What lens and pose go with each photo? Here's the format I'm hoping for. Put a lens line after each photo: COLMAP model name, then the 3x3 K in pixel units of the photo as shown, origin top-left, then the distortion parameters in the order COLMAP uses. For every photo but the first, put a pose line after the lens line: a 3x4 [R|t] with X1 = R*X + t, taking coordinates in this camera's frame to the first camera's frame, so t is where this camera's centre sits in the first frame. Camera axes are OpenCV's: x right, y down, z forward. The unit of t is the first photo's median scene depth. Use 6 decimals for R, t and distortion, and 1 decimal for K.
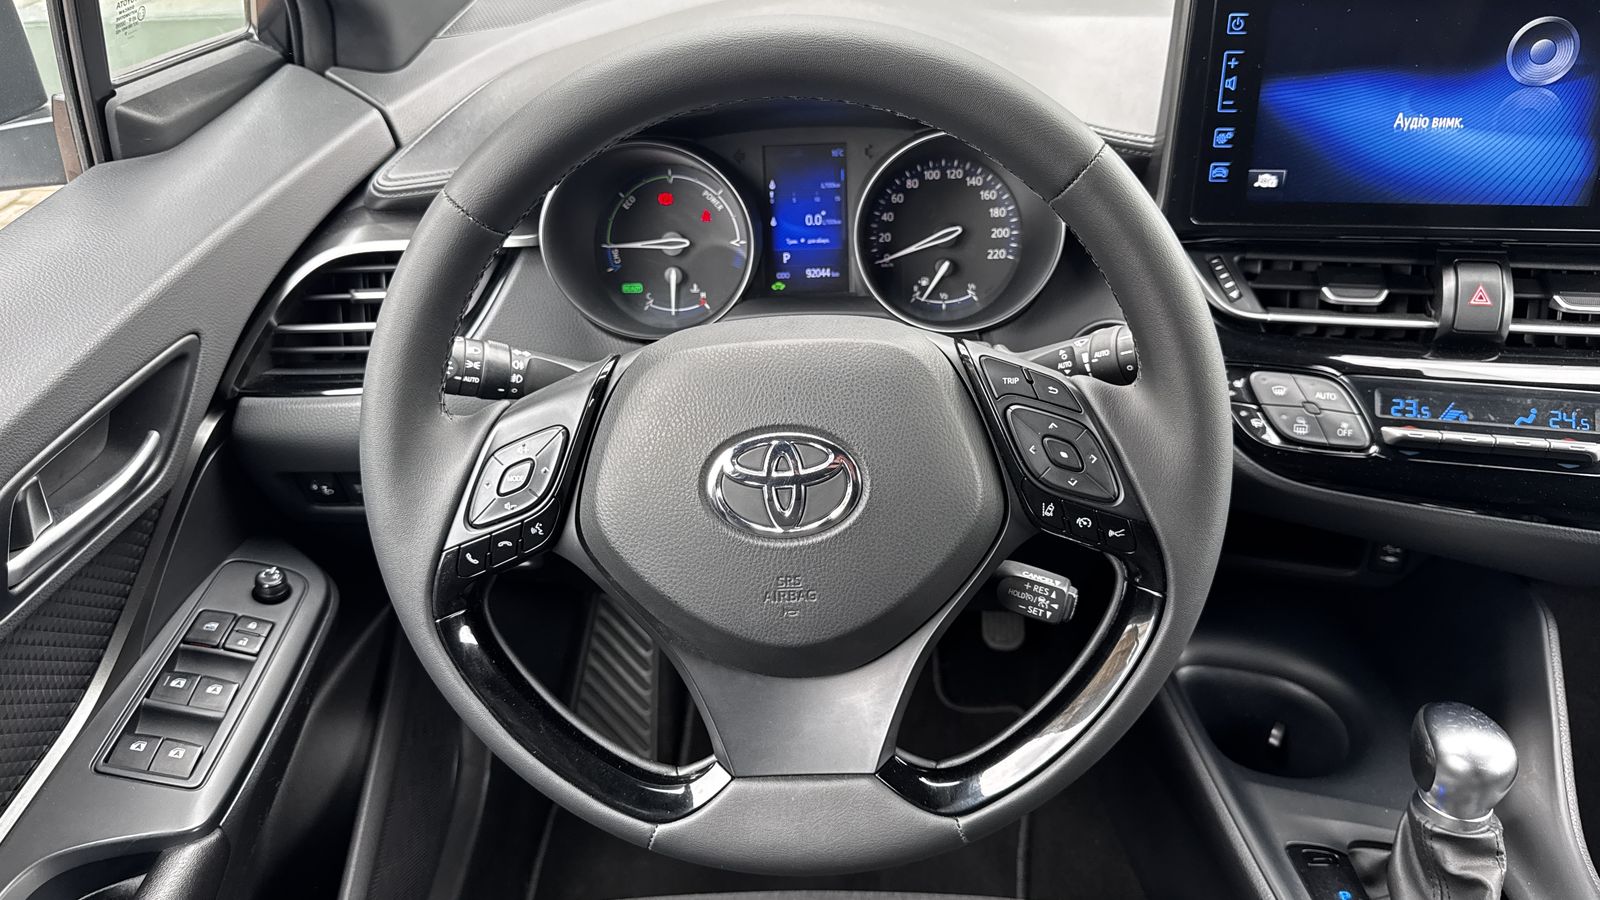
lens RADIAL K [[1133.8, 0, 800.0], [0, 1133.8, 450.0], [0, 0, 1]] dist [0.077599, -0.135394]
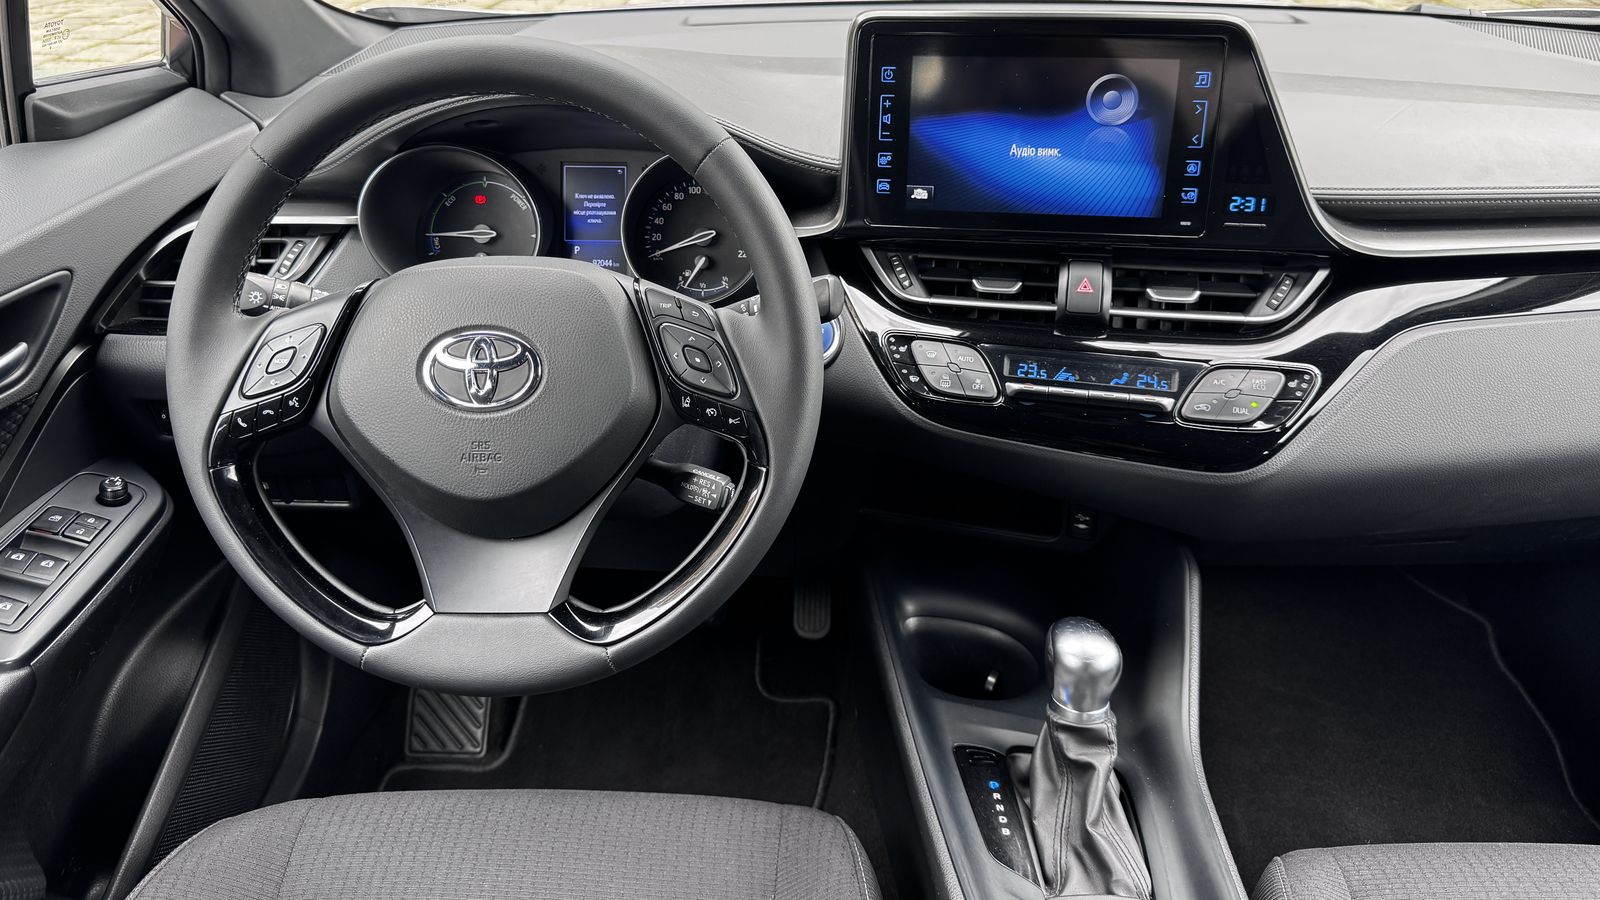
lens RADIAL K [[1128.4, 0, 783.5], [0, 1128.4, 354.3], [0, 0, 1]] dist [0.097627, -0.125452]
pose [[0.999193, 0.039286, 0.008353, 0.211790], [-0.037367, 0.985538, -0.165282, 0.141582], [-0.014726, 0.164836, 0.986211, -0.207926]]
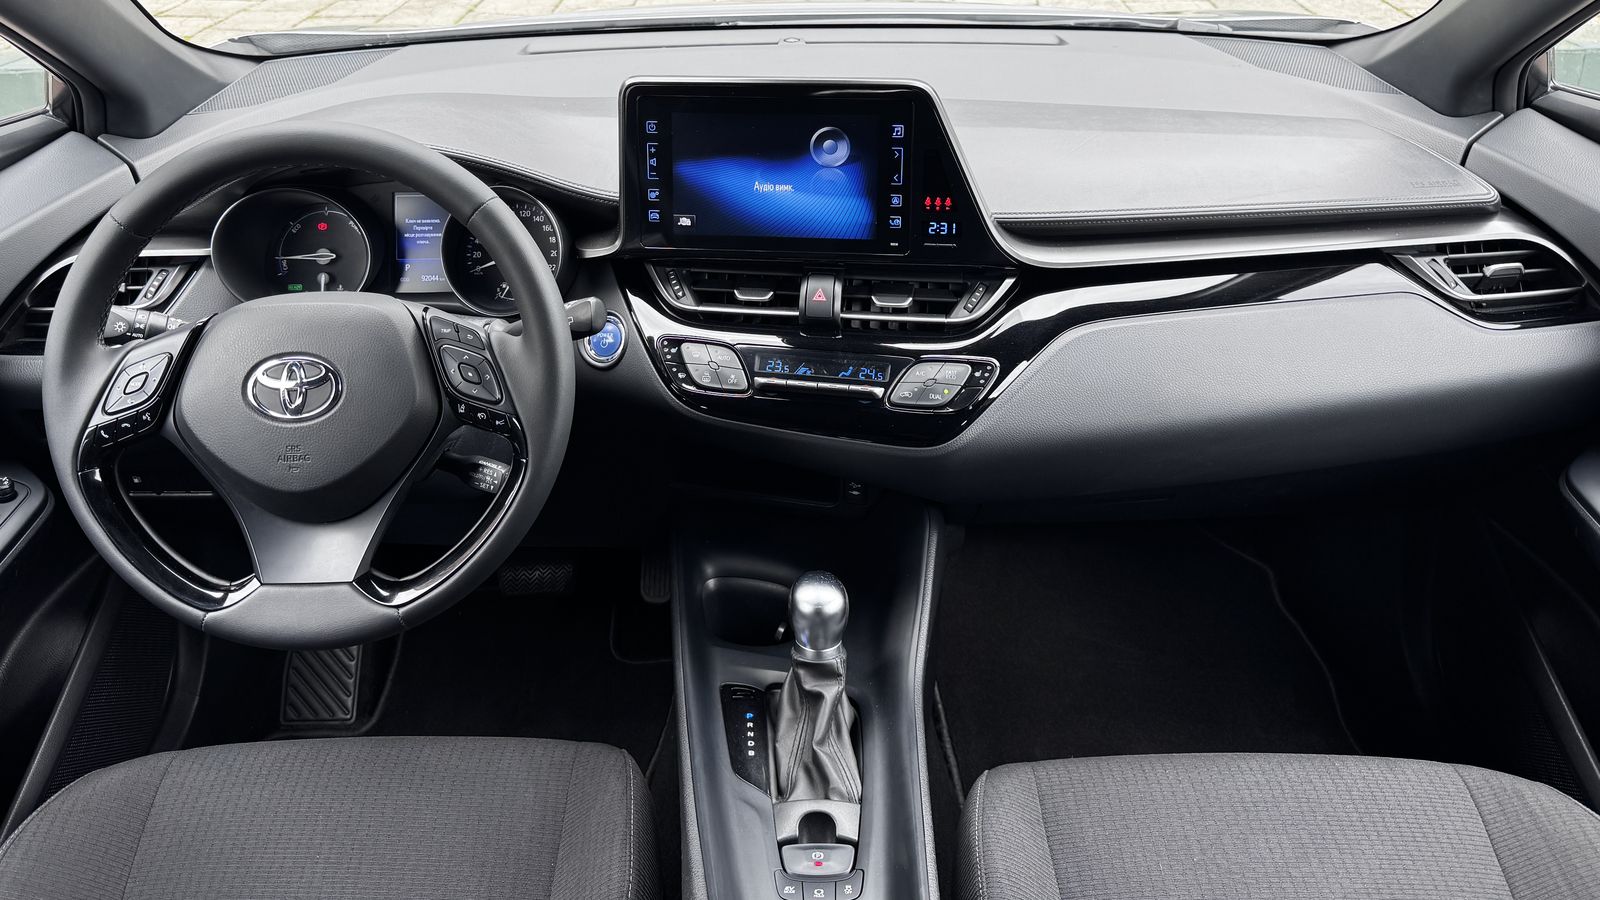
lens RADIAL K [[1209.3, 0, 776.6], [0, 1209.3, 259.0], [0, 0, 1]] dist [0.151856, -0.332365]
pose [[0.999350, 0.016198, 0.032193, 0.410932], [-0.009316, 0.979046, -0.203425, 0.132489], [-0.034814, 0.202993, 0.978561, -0.538782]]
